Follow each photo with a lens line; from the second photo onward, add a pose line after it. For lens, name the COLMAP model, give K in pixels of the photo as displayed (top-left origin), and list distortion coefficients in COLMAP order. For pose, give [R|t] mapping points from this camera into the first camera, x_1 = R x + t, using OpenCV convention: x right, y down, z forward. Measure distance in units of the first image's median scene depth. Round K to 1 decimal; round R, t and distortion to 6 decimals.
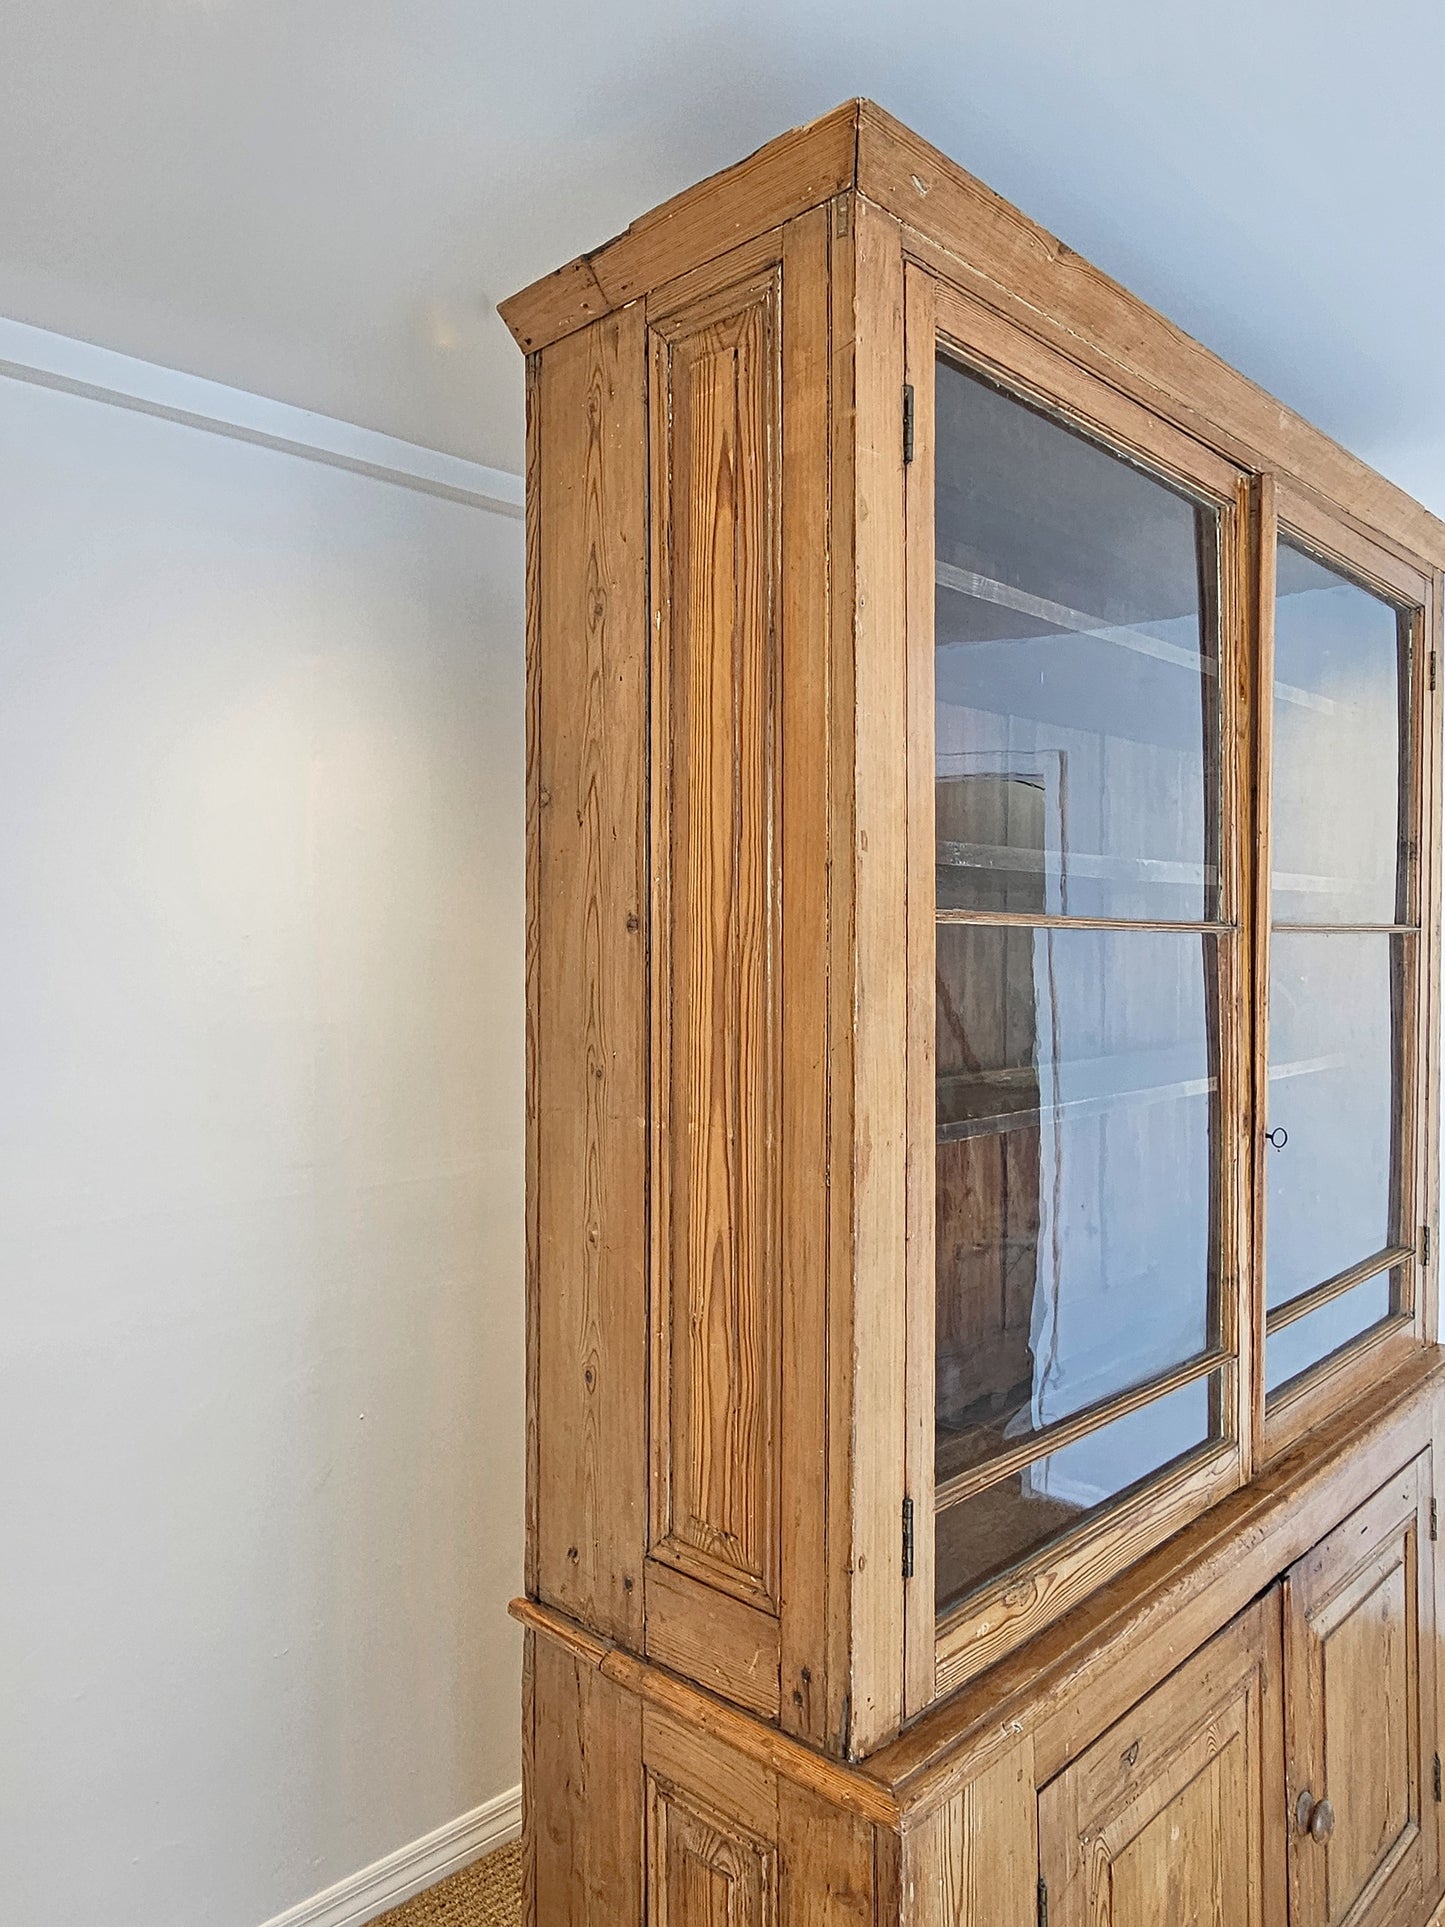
lens RADIAL K [[1331.4, 0, 742.7], [0, 1331.4, 951.4], [0, 0, 1]] dist [0.008087, 0.001706]
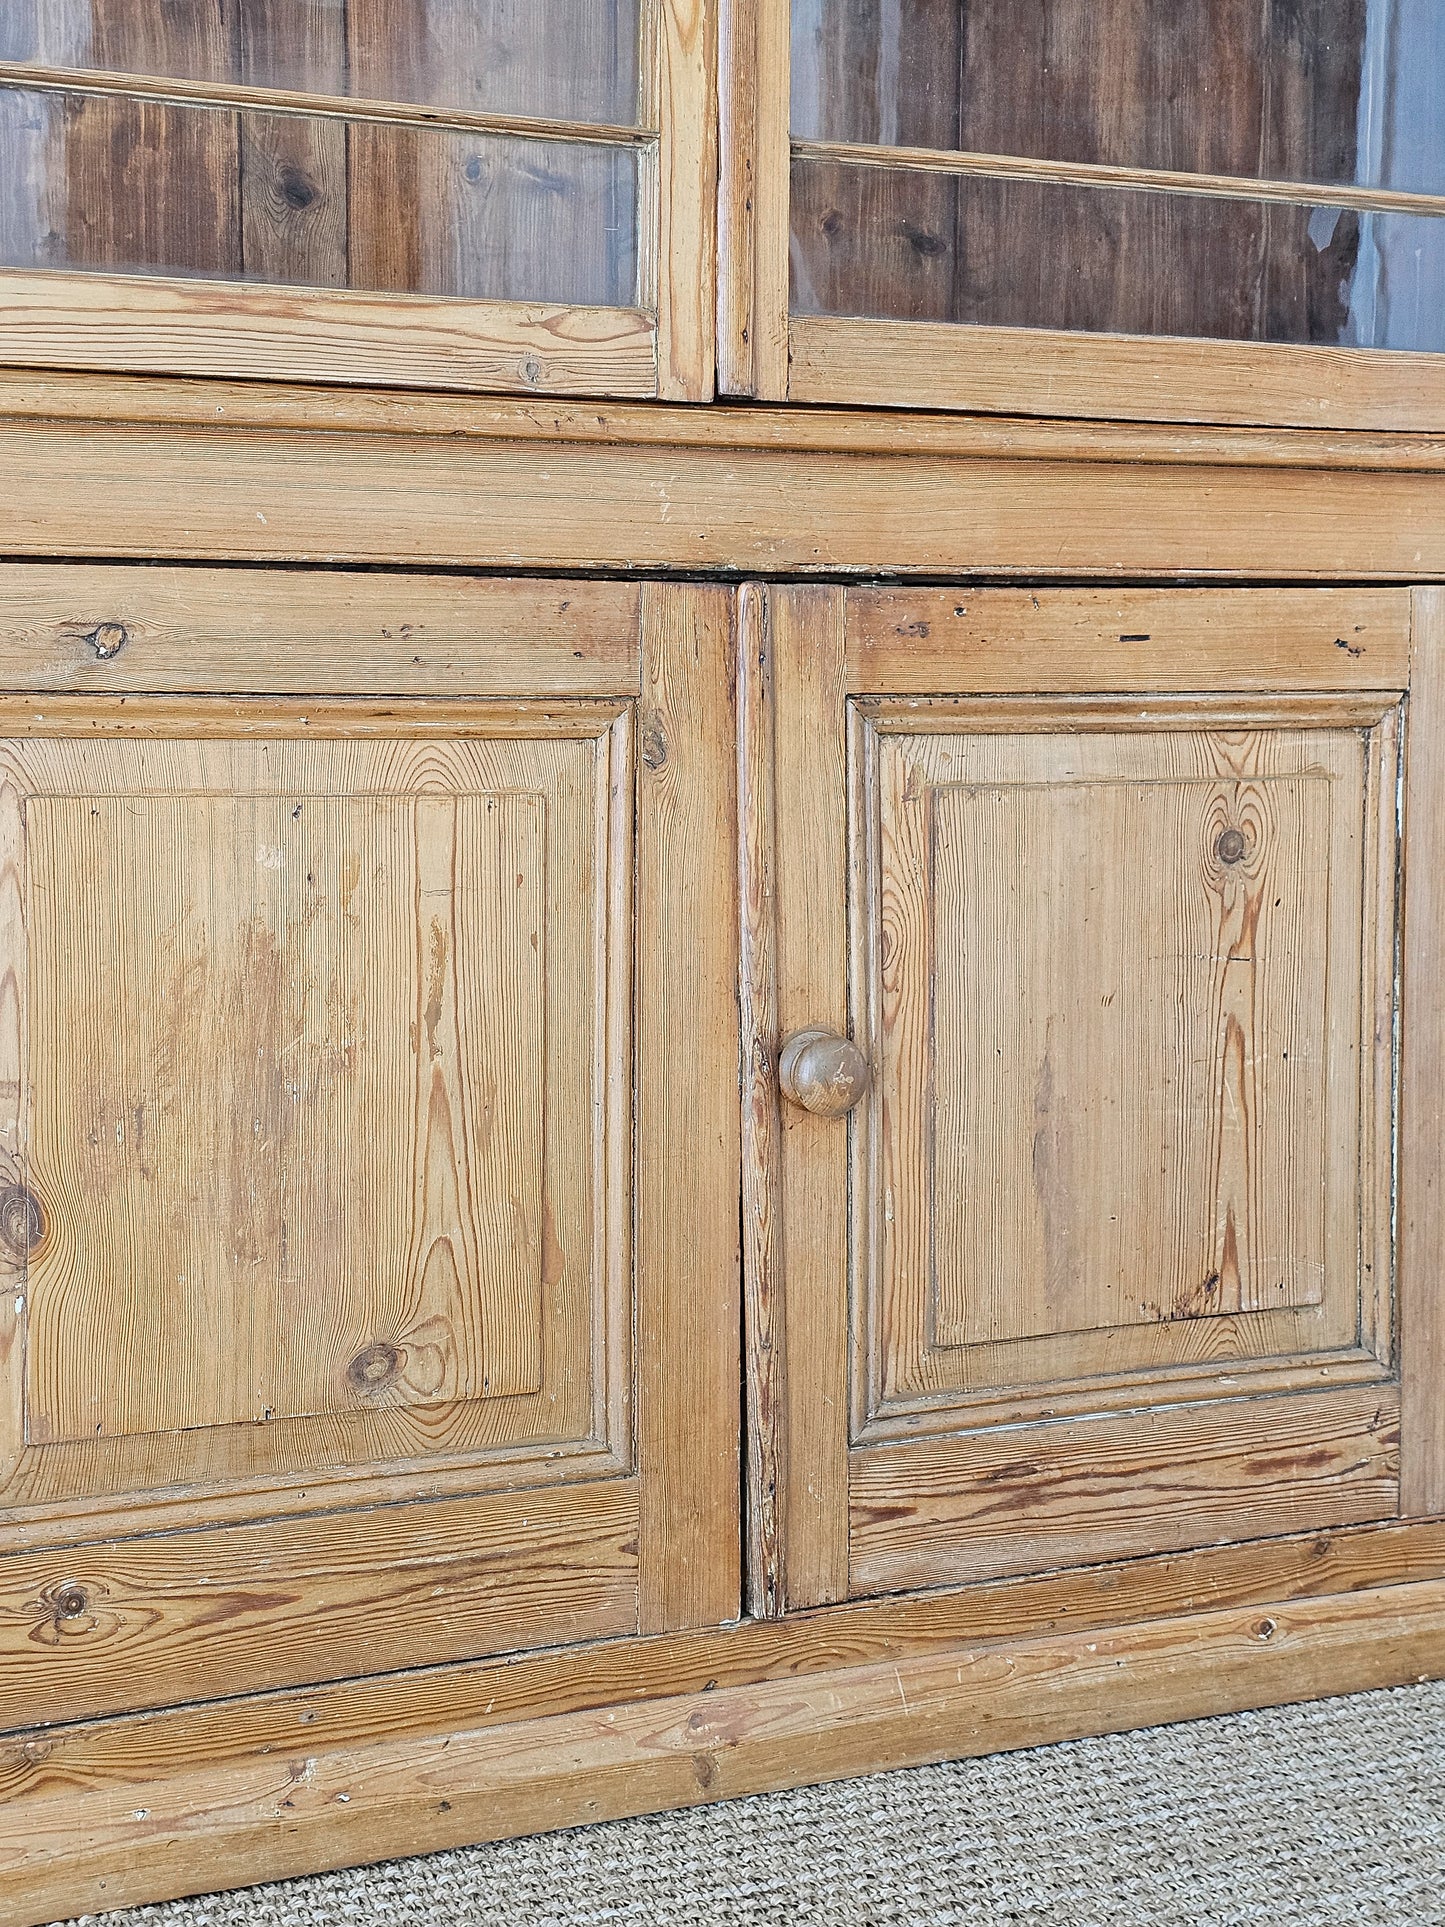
lens RADIAL K [[2810.2, 0, 724.5], [0, 2810.2, 869.2], [0, 0, 1]] dist [0.200963, -0.668829]
pose [[0.928565, 0.034879, -0.369528, 1.038370], [-0.009783, 0.997529, 0.069573, 0.656707], [0.371041, -0.060988, 0.926612, 0.001819]]
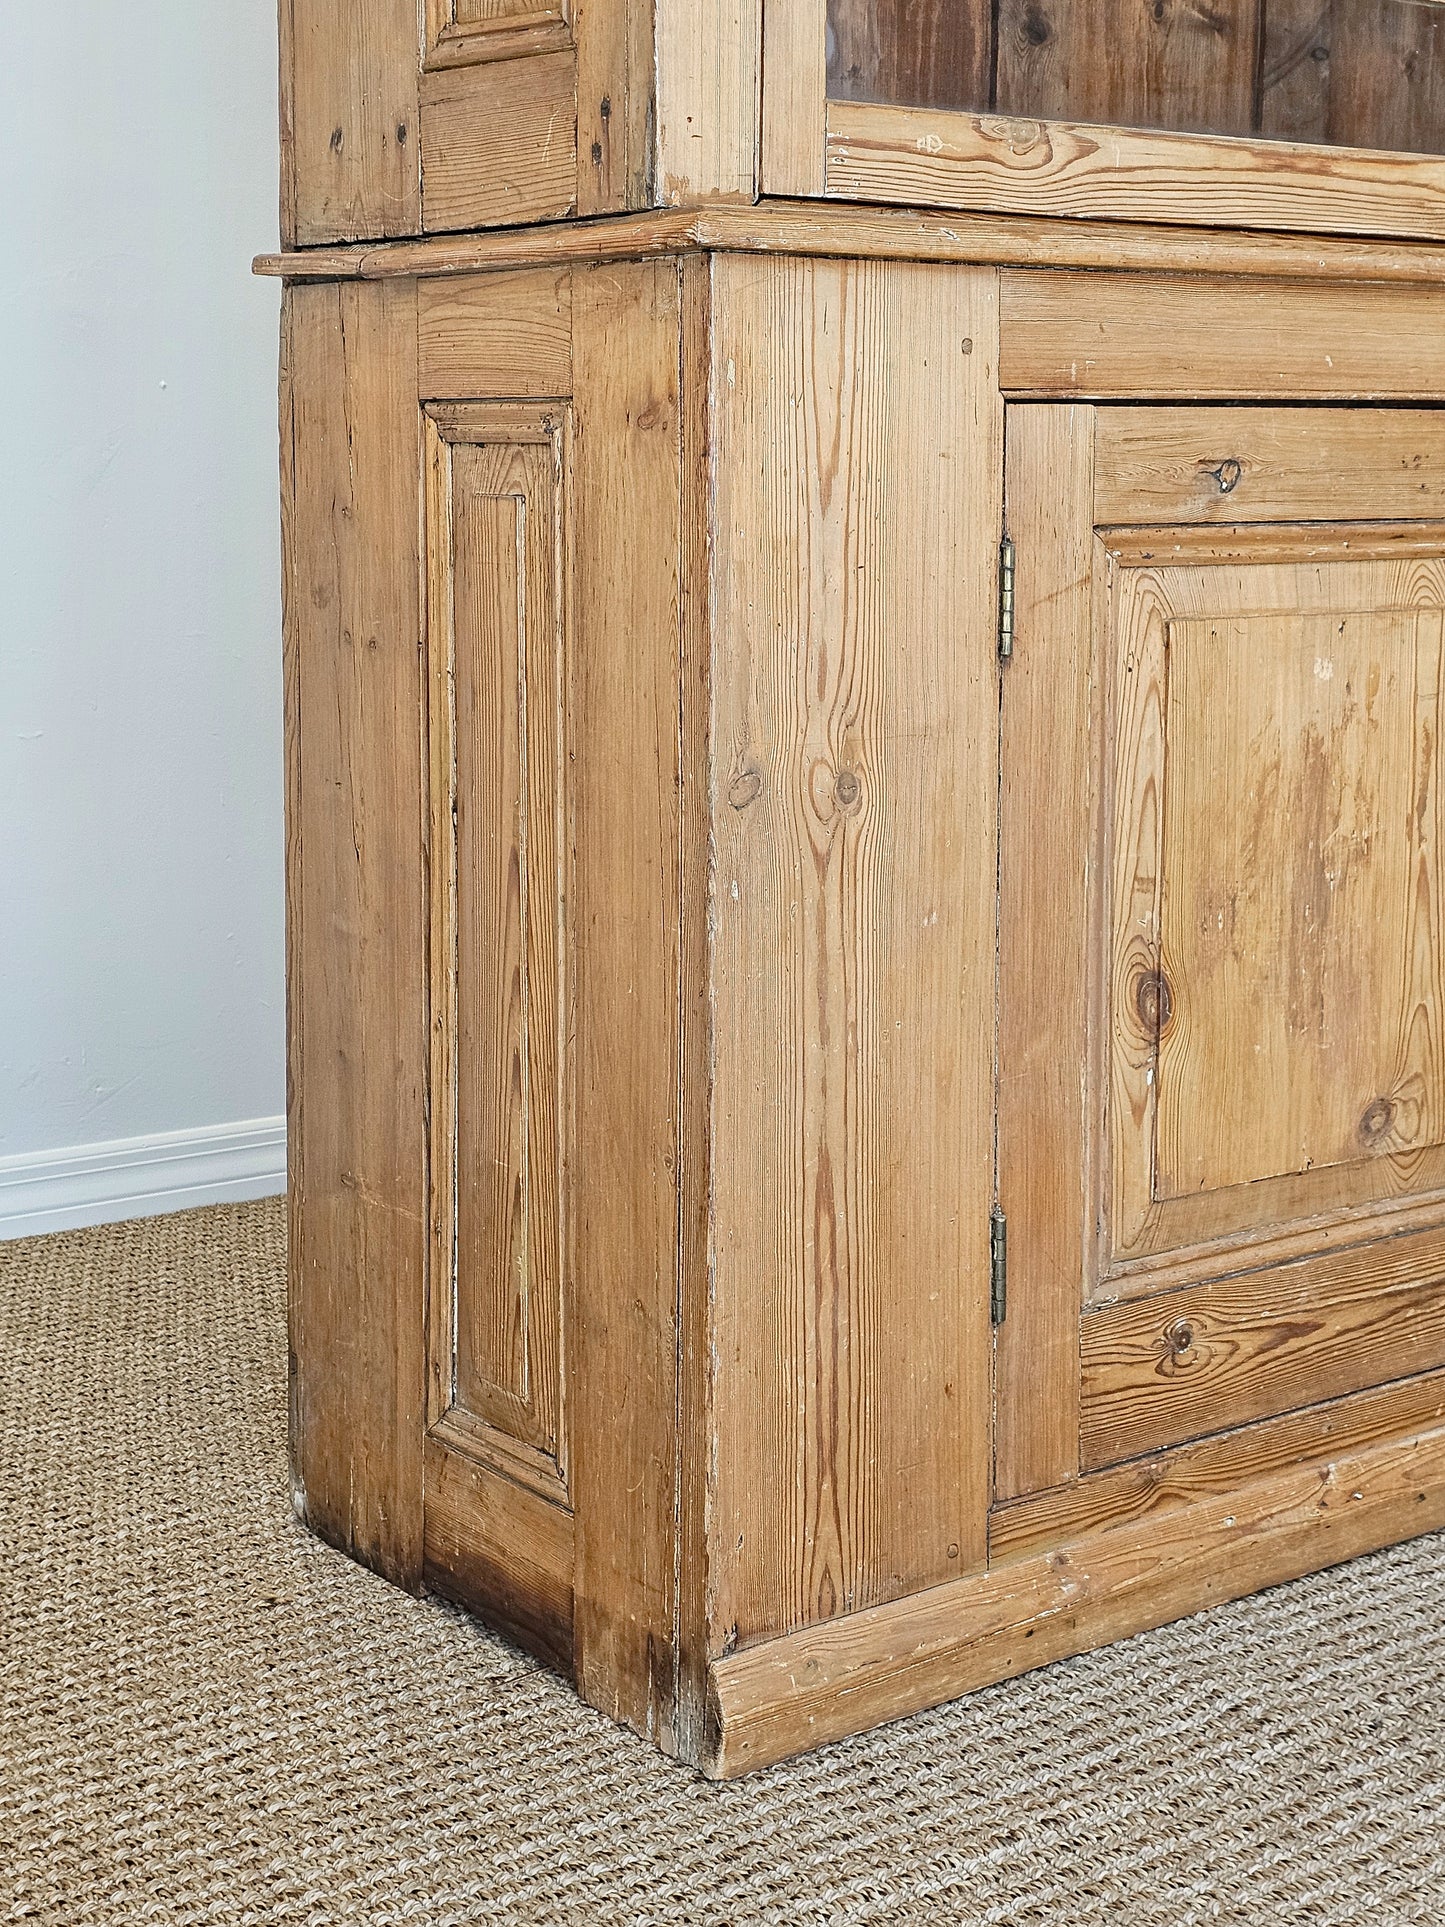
lens RADIAL K [[2798.3, 0, 785.9], [0, 2798.3, 796.7], [0, 0, 1]] dist [0.150669, -0.324187]
pose [[0.986235, 0.031960, -0.162230, 0.329268], [-0.010683, 0.991408, 0.130369, 0.624189], [0.165003, -0.126841, 0.978103, -0.326684]]
